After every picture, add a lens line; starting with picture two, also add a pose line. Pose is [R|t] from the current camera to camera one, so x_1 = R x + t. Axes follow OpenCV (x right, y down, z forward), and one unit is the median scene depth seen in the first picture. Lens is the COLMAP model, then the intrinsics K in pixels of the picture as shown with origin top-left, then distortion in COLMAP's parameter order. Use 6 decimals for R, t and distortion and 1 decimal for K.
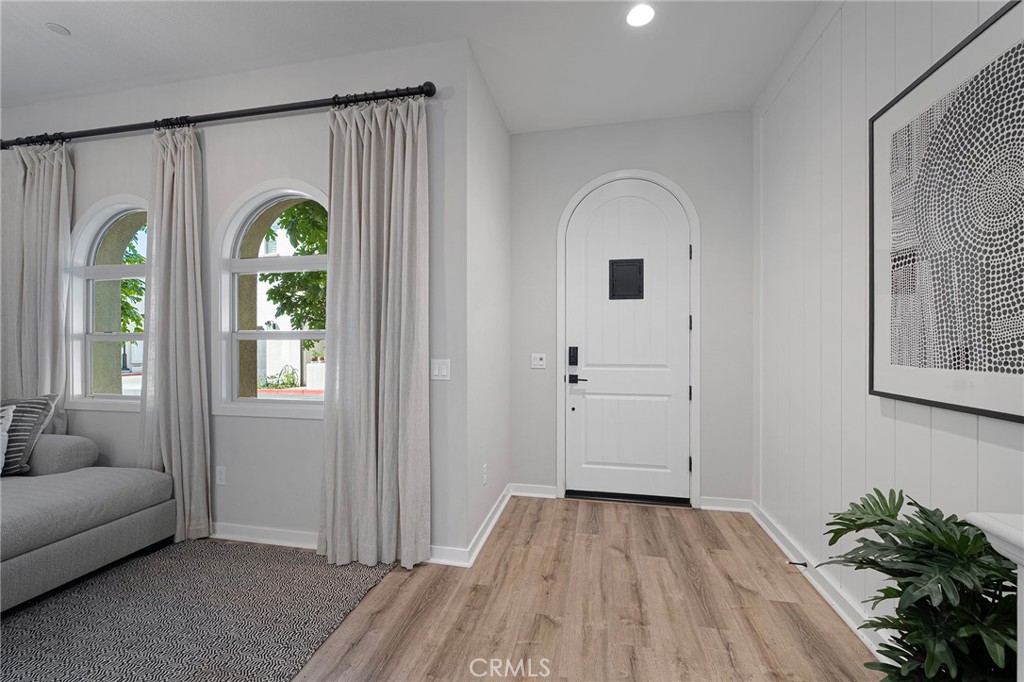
lens RADIAL K [[435.2, 0, 505.9], [0, 435.2, 342.9], [0, 0, 1]] dist [0.000230, -0.000661]
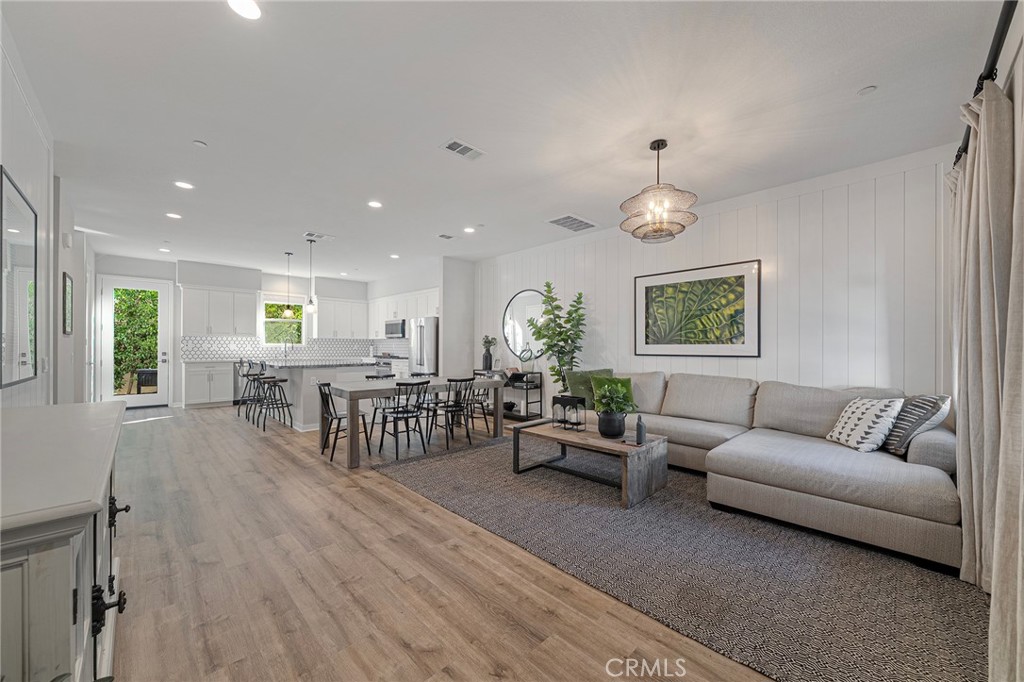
lens RADIAL K [[382.9, 0, 510.2], [0, 382.9, 346.0], [0, 0, 1]] dist [-0.001960, -0.001122]
pose [[-0.551677, -0.003084, -0.834052, 0.358177], [-0.002794, 0.999994, -0.001850, 0.000492], [0.834053, 0.001310, -0.551683, 0.654170]]
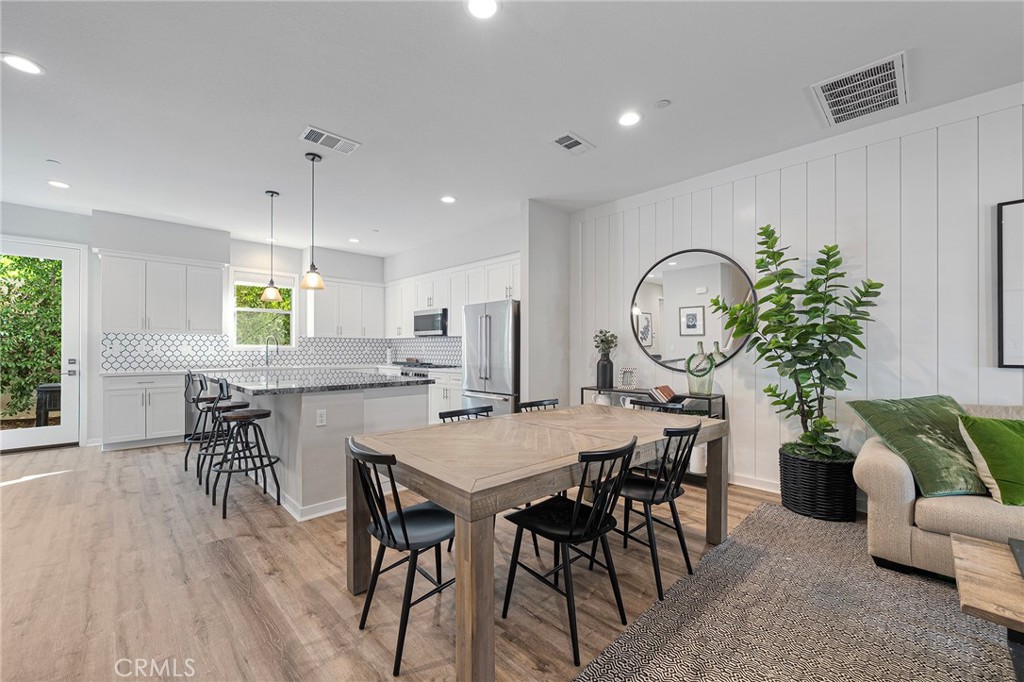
lens RADIAL K [[412.8, 0, 509.5], [0, 412.8, 348.2], [0, 0, 1]] dist [-0.003053, 0.000503]
pose [[-0.551542, -0.001988, -0.834145, -0.115372], [-0.001276, 0.999998, -0.001540, -0.000474], [0.834146, 0.000215, -0.551543, -0.310099]]
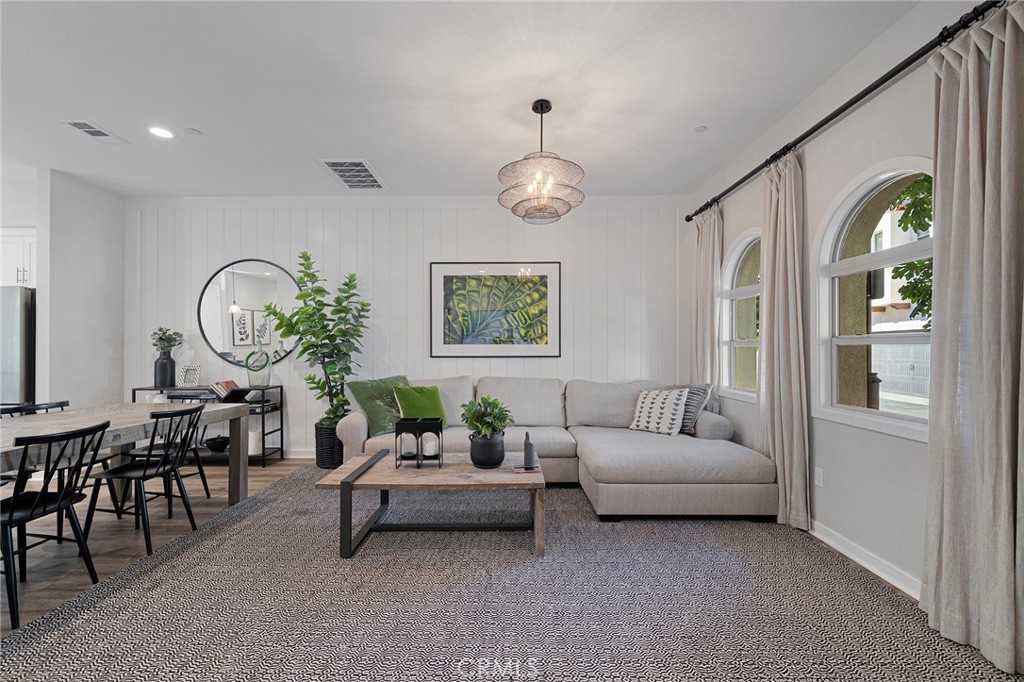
lens RADIAL K [[412.8, 0, 508.6], [0, 412.8, 346.0], [0, 0, 1]] dist [-0.003053, 0.000503]
pose [[0.206943, -0.002226, -0.978350, 0.149606], [-0.000577, 0.999997, -0.002397, -0.001375], [0.978353, 0.001061, 0.206941, 0.083444]]
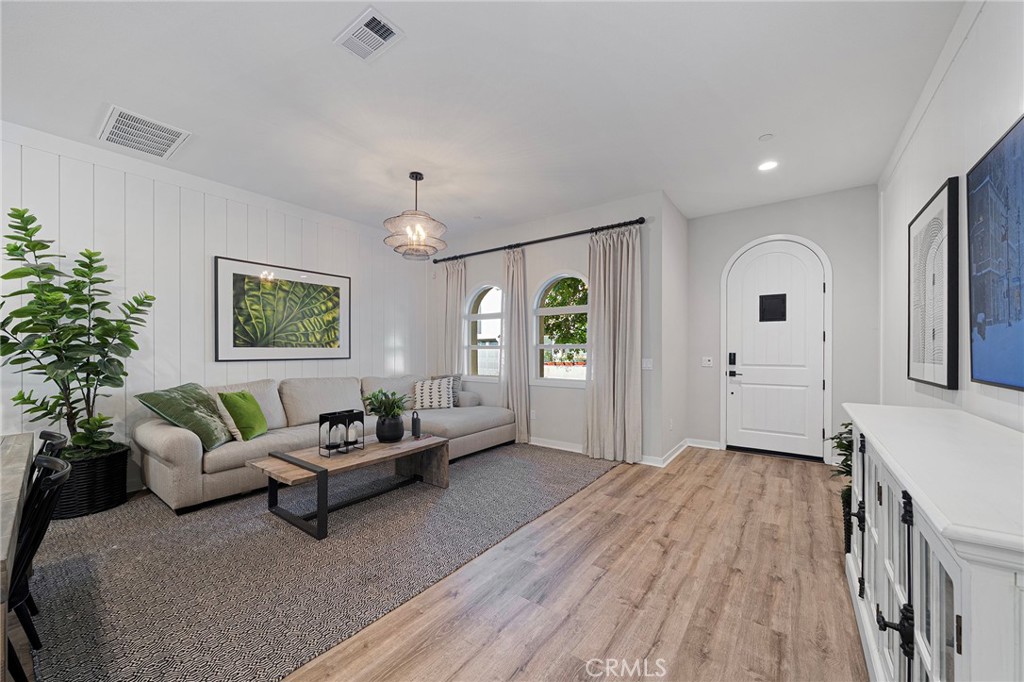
lens RADIAL K [[382.9, 0, 510.5], [0, 382.9, 351.7], [0, 0, 1]] dist [-0.001960, -0.001122]
pose [[0.909764, 0.001487, -0.415122, 0.002453], [0.000114, 0.999993, 0.003832, -0.000592], [0.415125, -0.003533, 0.909758, -0.714040]]
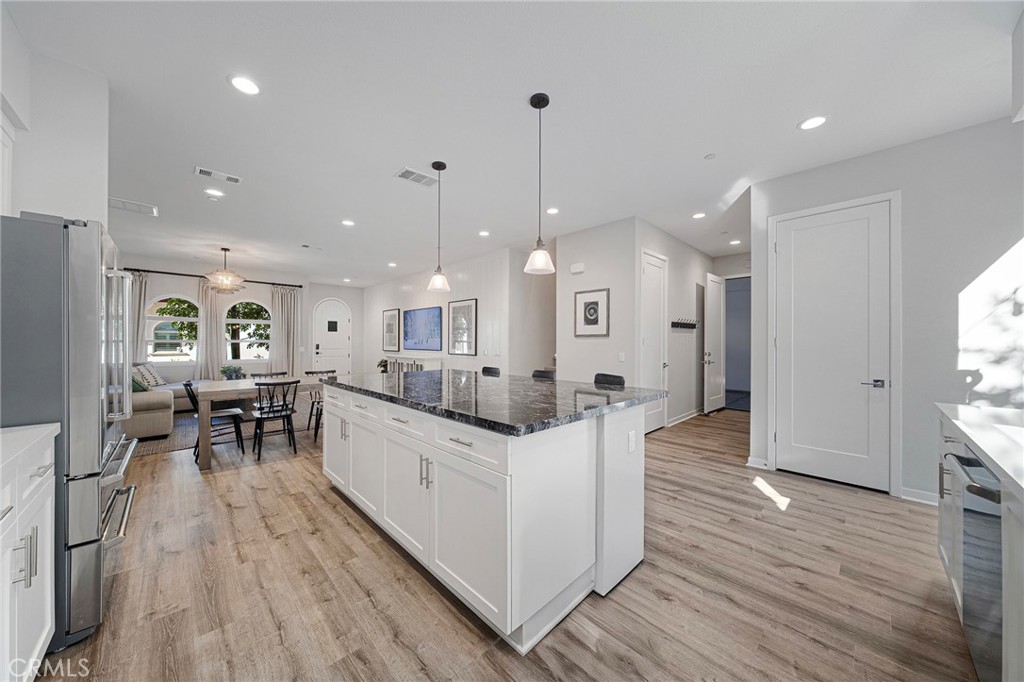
lens RADIAL K [[355.7, 0, 506.9], [0, 355.7, 339.5], [0, 0, 1]] dist [0.001074, -0.000789]
pose [[0.569456, 0.007256, 0.821990, -1.732709], [-0.002482, 0.999972, -0.007108, -0.016871], [-0.822018, 0.002007, 0.569457, -2.476328]]
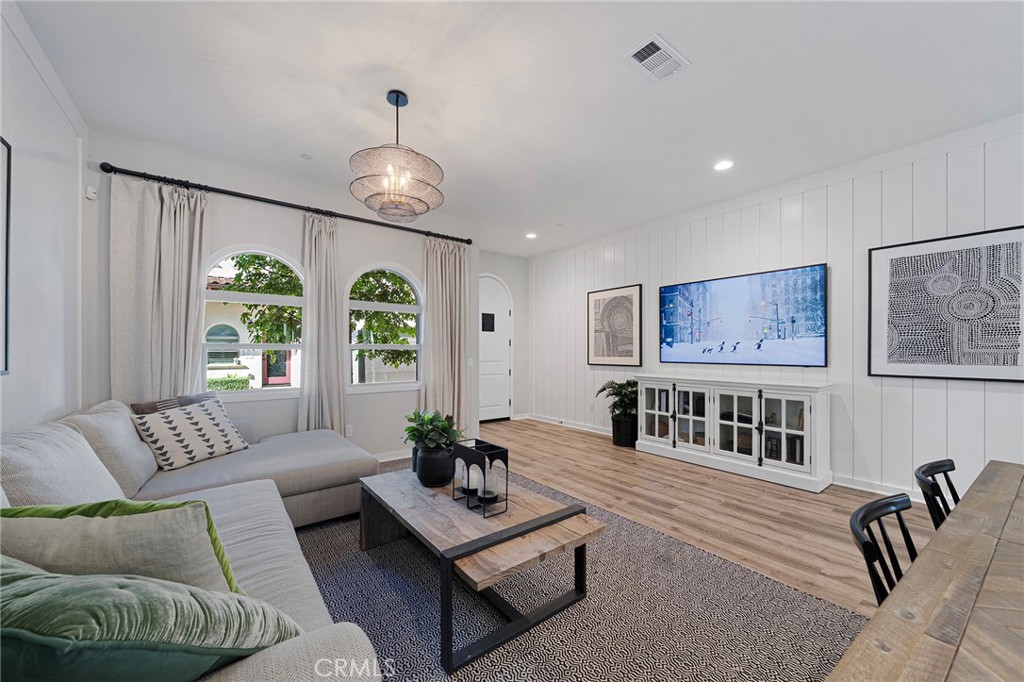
lens RADIAL K [[382.9, 0, 508.4], [0, 382.9, 351.0], [0, 0, 1]] dist [-0.001960, -0.001122]
pose [[0.653171, 0.001432, 0.757209, -1.397180], [-0.000660, 0.999999, -0.001322, 0.001500], [-0.757210, 0.000363, 0.653171, -0.430533]]
